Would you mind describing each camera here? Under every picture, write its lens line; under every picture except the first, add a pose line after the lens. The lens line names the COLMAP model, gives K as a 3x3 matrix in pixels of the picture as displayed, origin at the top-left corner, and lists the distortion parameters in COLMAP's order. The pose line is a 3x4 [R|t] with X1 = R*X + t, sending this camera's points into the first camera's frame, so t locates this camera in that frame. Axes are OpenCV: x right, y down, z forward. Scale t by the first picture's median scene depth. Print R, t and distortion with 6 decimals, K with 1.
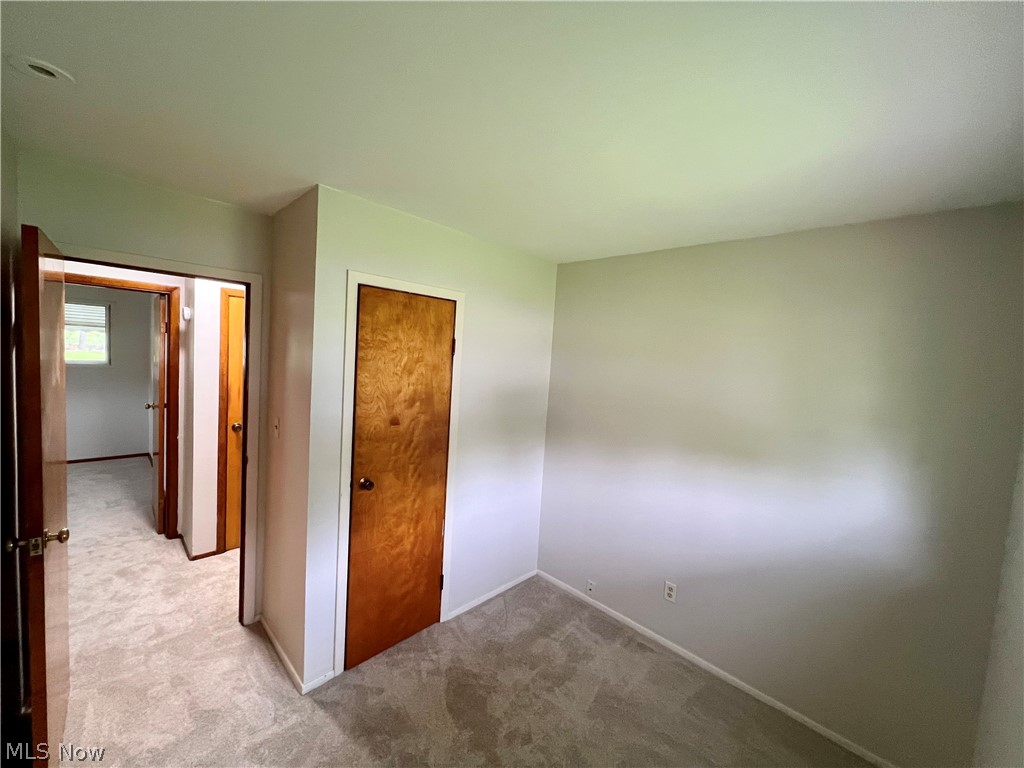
lens RADIAL K [[409.9, 0, 503.9], [0, 409.9, 383.9], [0, 0, 1]] dist [-0.002556, 0.000602]
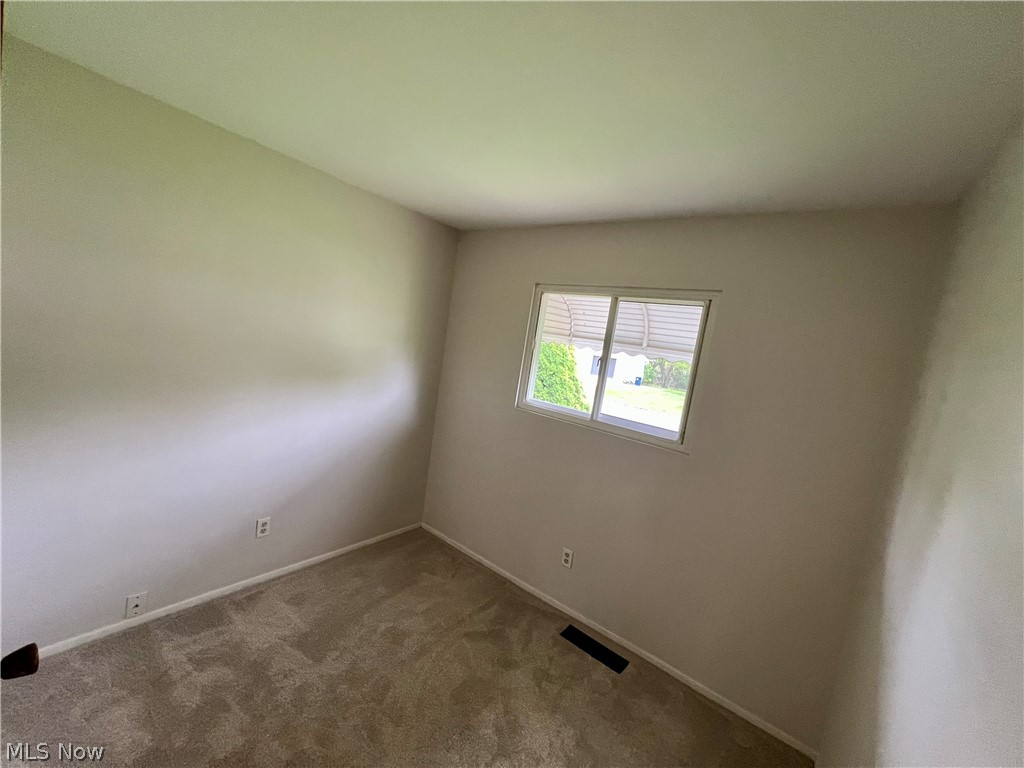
lens RADIAL K [[409.9, 0, 511.8], [0, 409.9, 385.2], [0, 0, 1]] dist [-0.002556, 0.000602]
pose [[-0.128899, -0.188508, 0.973576, -0.603307], [-0.082235, 0.980416, 0.178945, -0.047977], [-0.988242, -0.056996, -0.141876, 0.633911]]
